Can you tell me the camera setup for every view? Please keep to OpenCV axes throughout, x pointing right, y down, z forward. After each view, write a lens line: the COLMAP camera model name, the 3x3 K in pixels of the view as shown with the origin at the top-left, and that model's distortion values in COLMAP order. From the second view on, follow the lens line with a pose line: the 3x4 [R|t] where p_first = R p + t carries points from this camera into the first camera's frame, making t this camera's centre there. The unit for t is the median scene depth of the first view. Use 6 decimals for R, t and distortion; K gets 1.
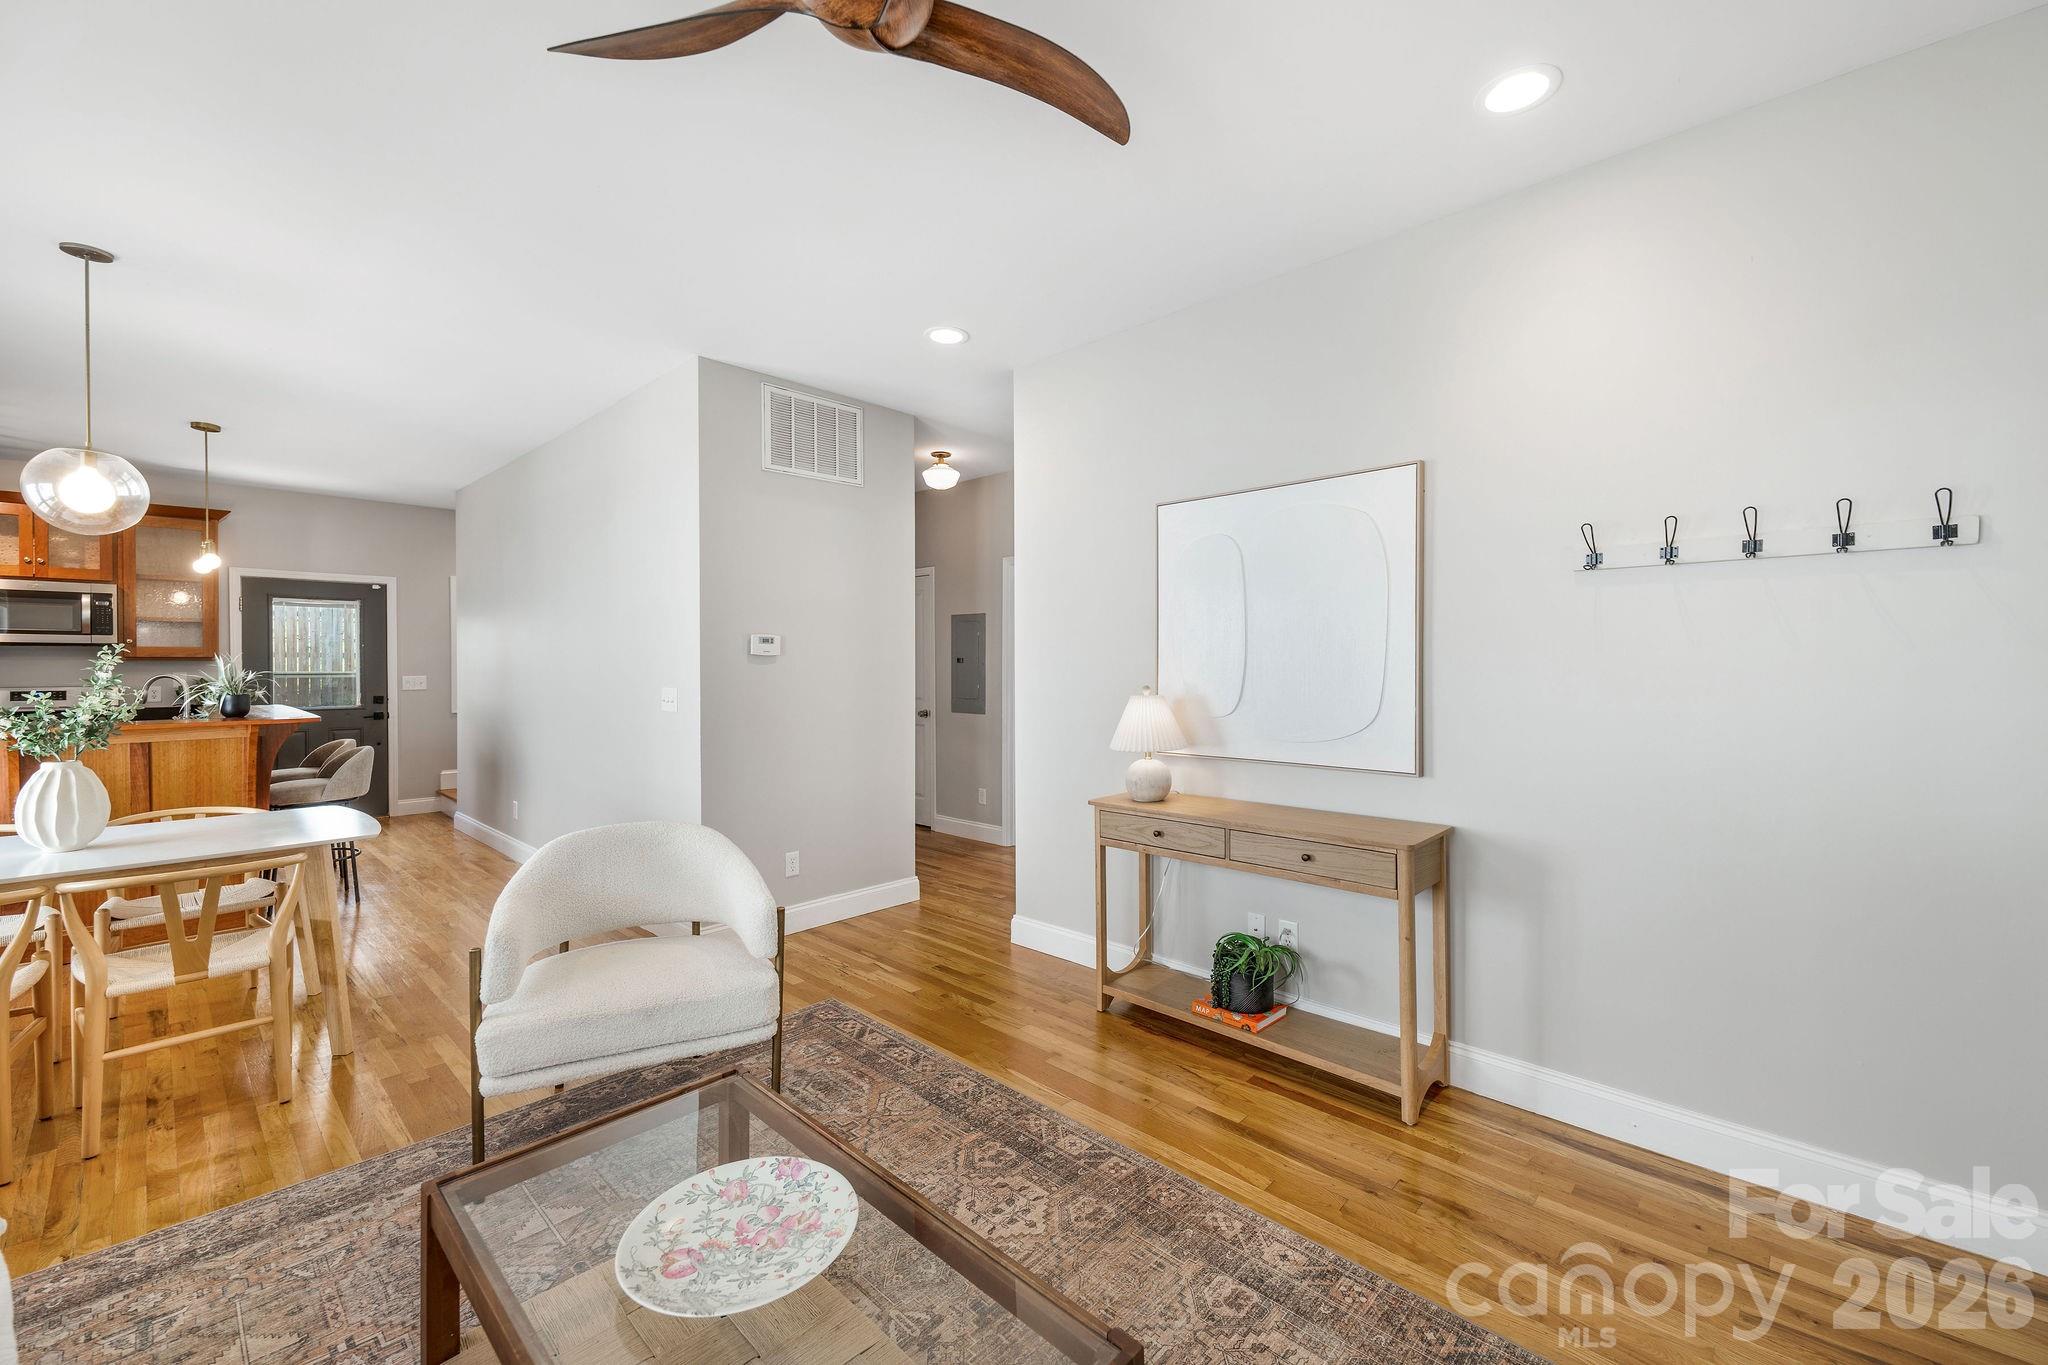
lens RADIAL K [[818.1, 0, 1023.5], [0, 818.1, 669.7], [0, 0, 1]] dist [0.024019, -0.009328]
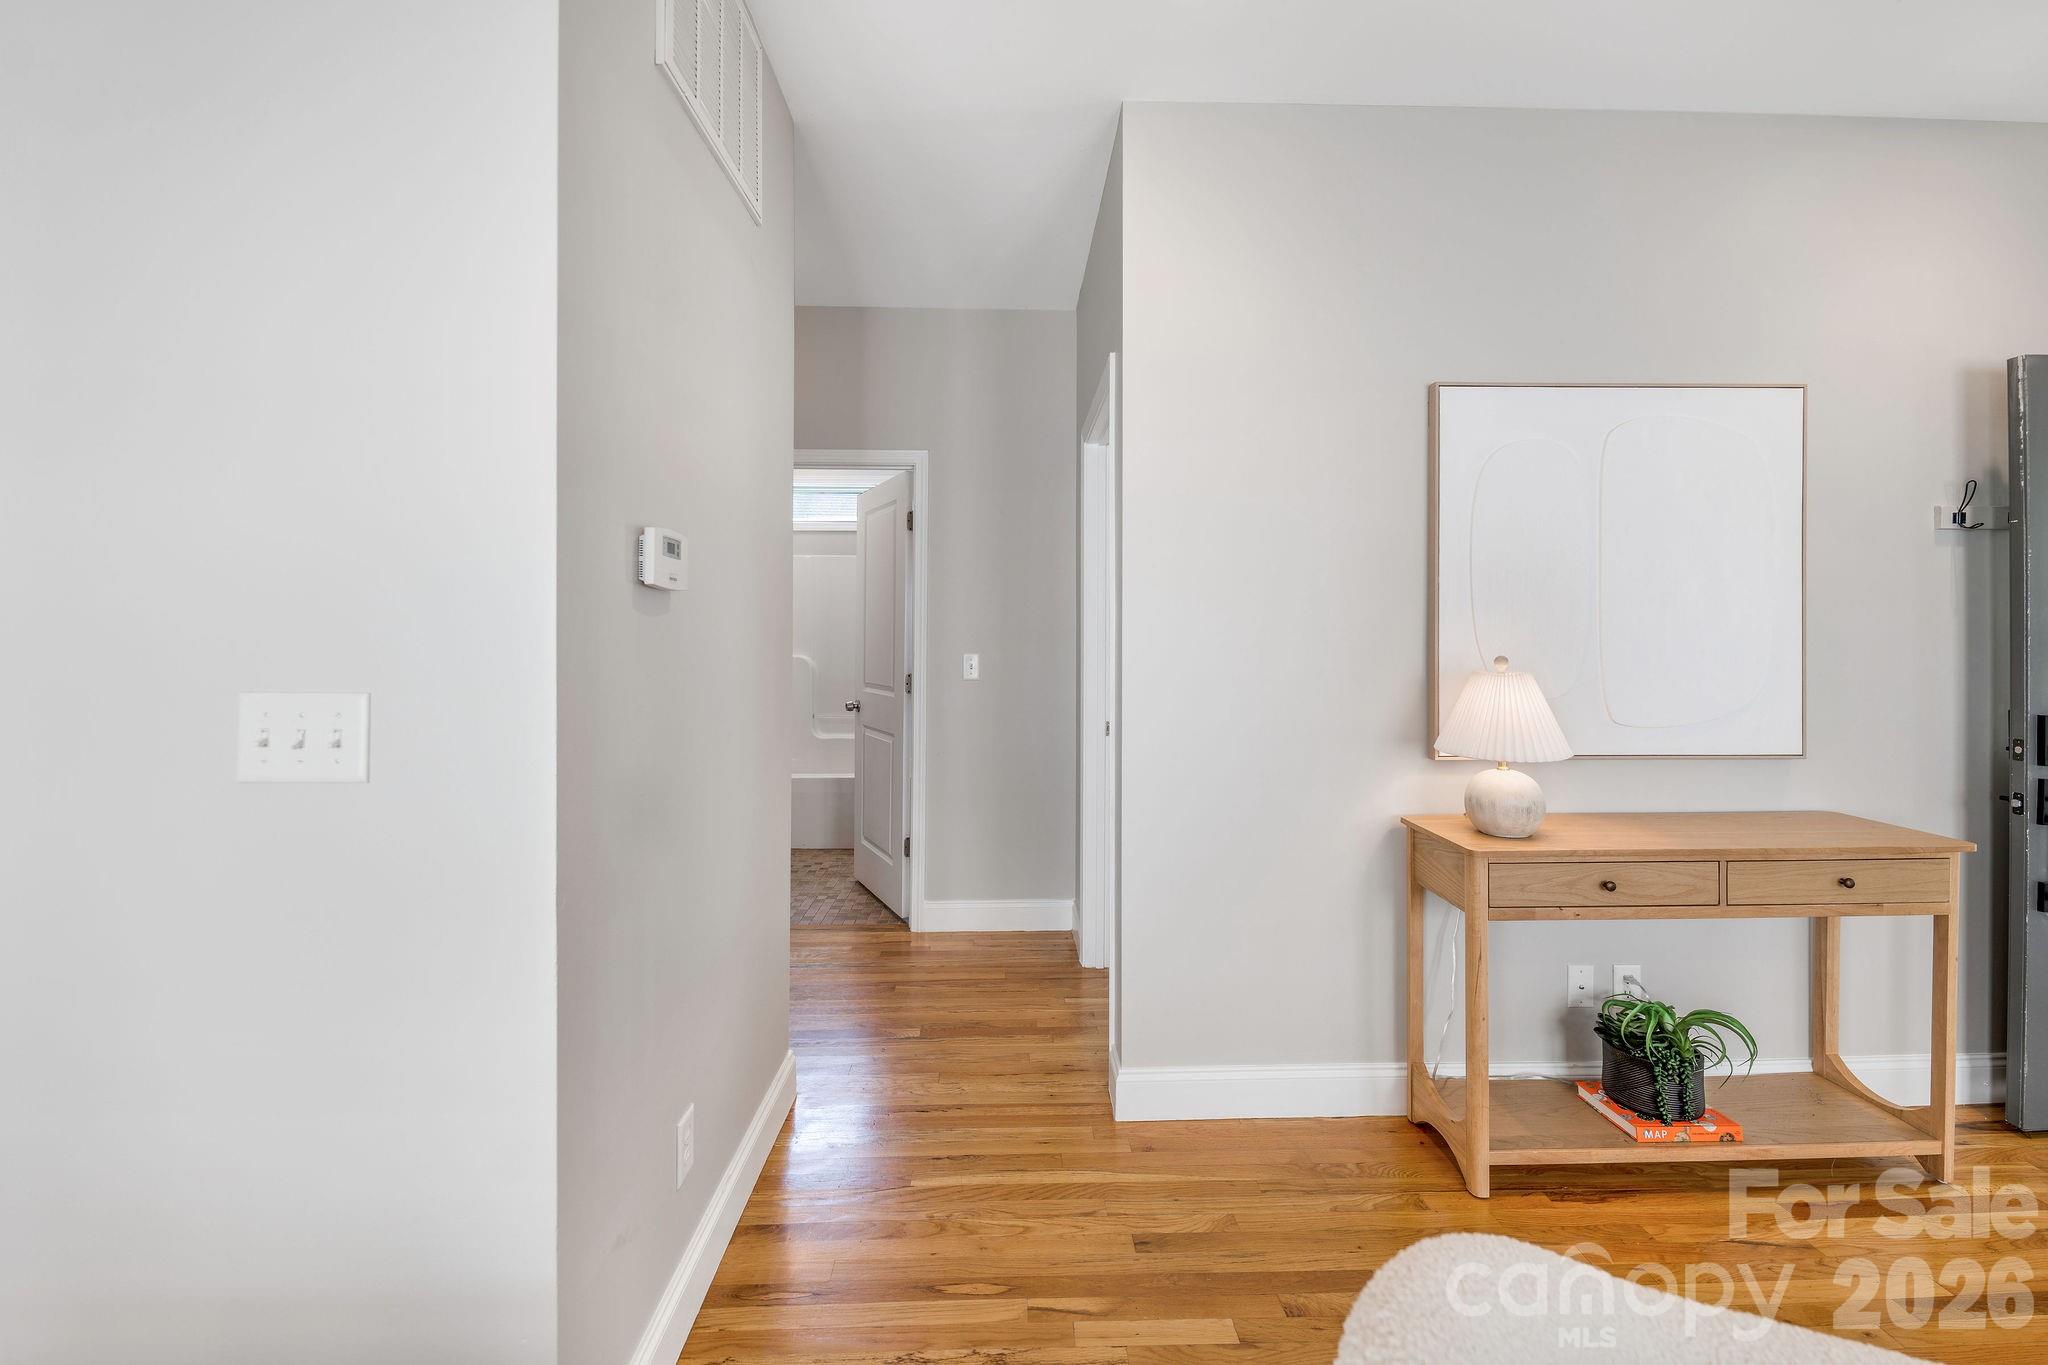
lens RADIAL K [[822.5, 0, 1038.2], [0, 822.5, 649.6], [0, 0, 1]] dist [0.023629, -0.009055]
pose [[0.699815, -0.000136, 0.714324, -0.582848], [0.004733, 0.999979, -0.004447, 0.013717], [-0.714309, 0.006493, 0.699801, 0.812990]]
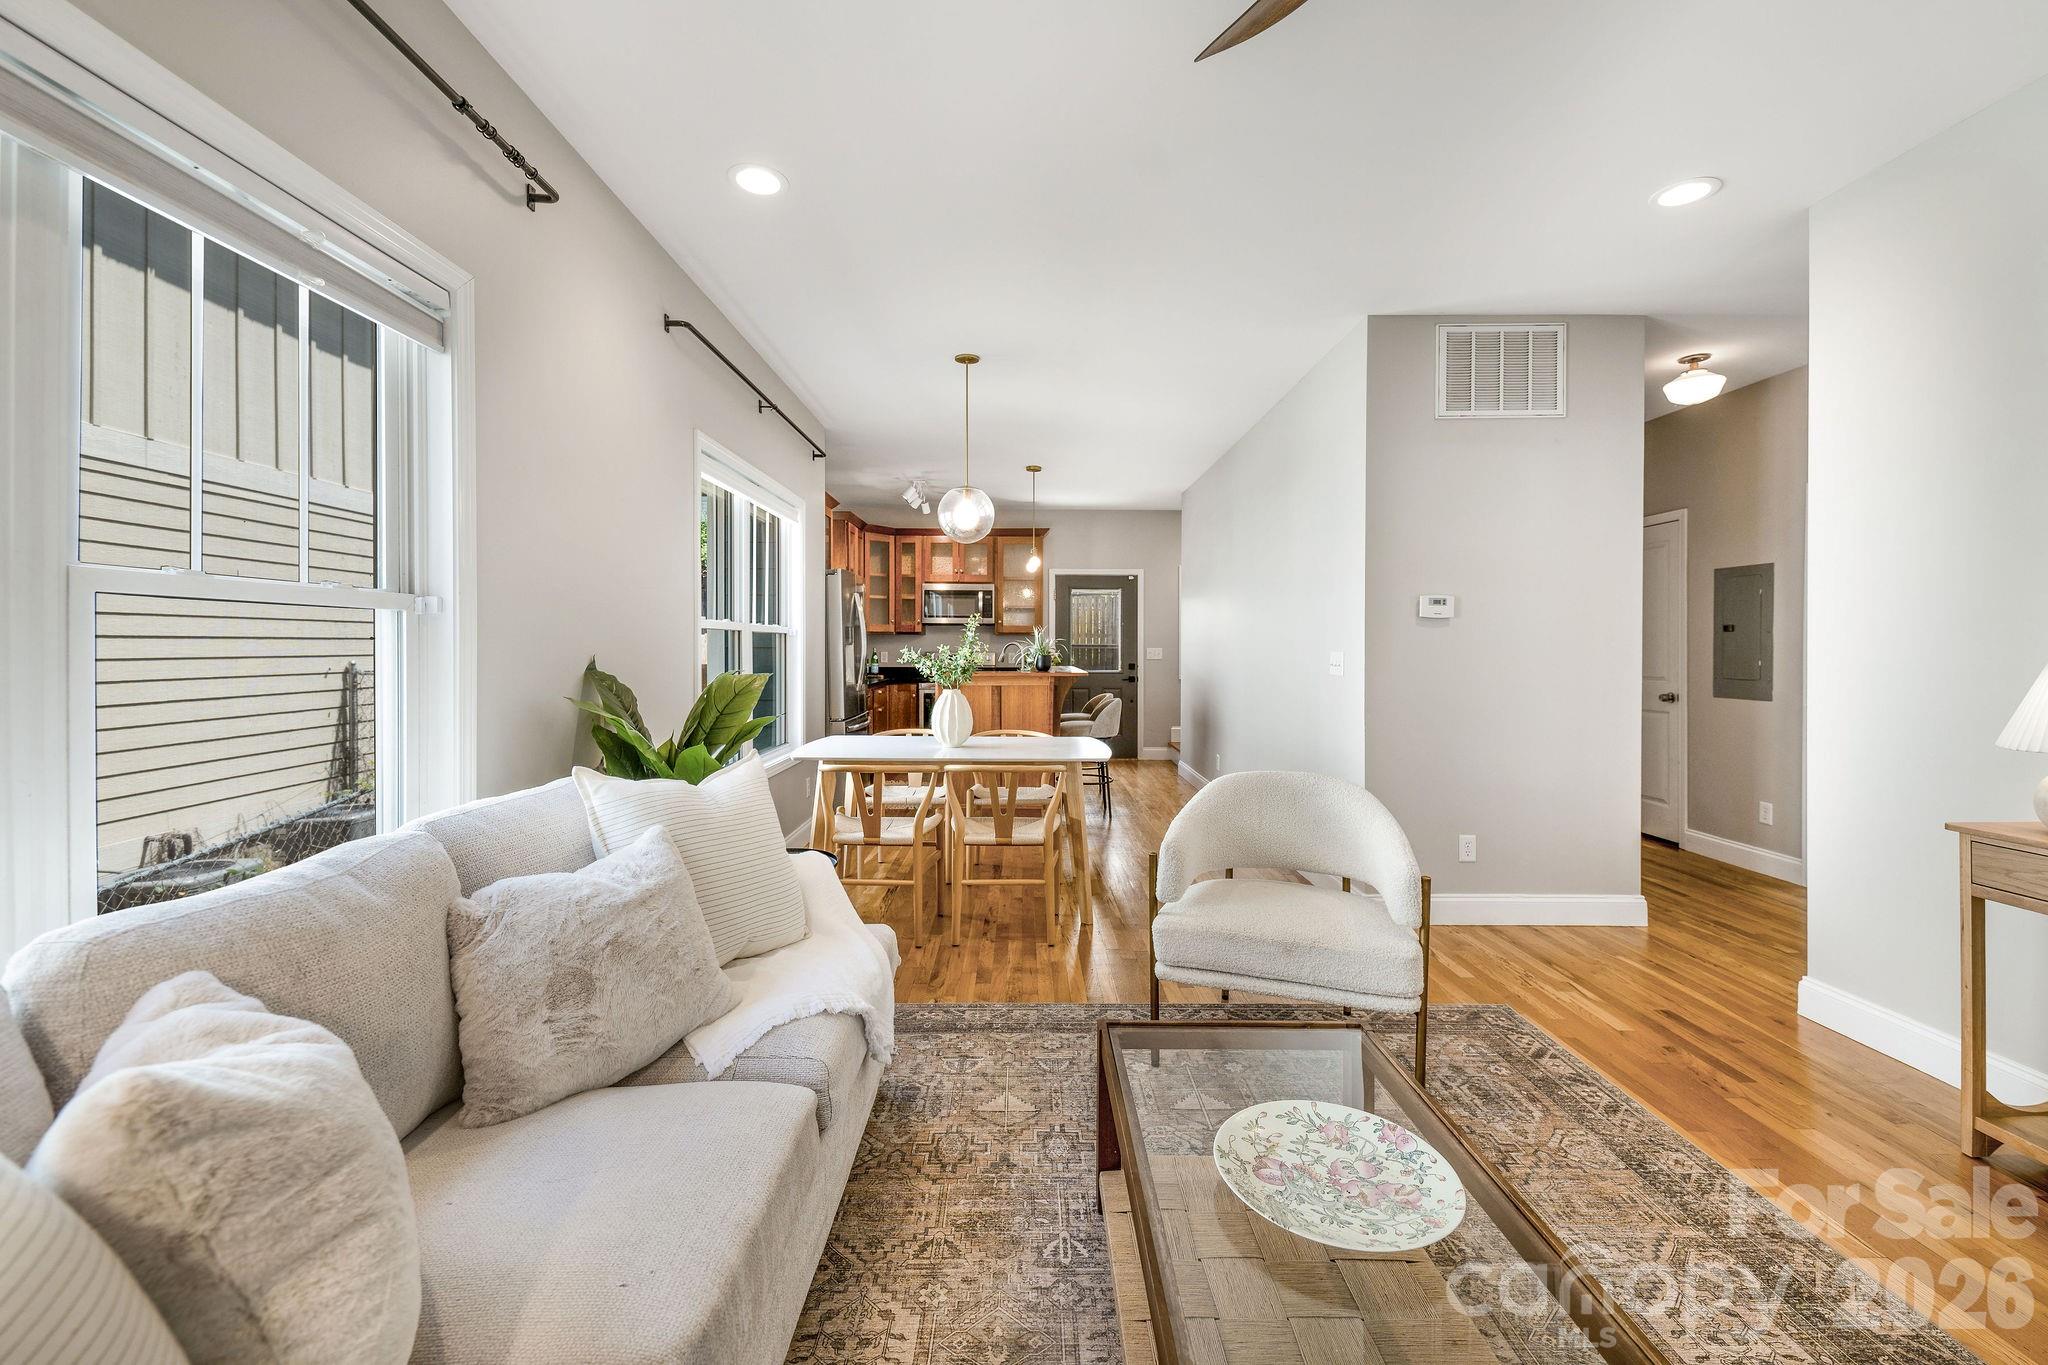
lens RADIAL K [[822.5, 0, 1038.2], [0, 822.5, 649.6], [0, 0, 1]] dist [0.023629, -0.009055]
pose [[0.701394, 0.005967, -0.712749, 0.046528], [-0.009351, 0.999956, -0.000832, 0.029956], [0.712712, 0.007249, 0.701419, 0.026999]]
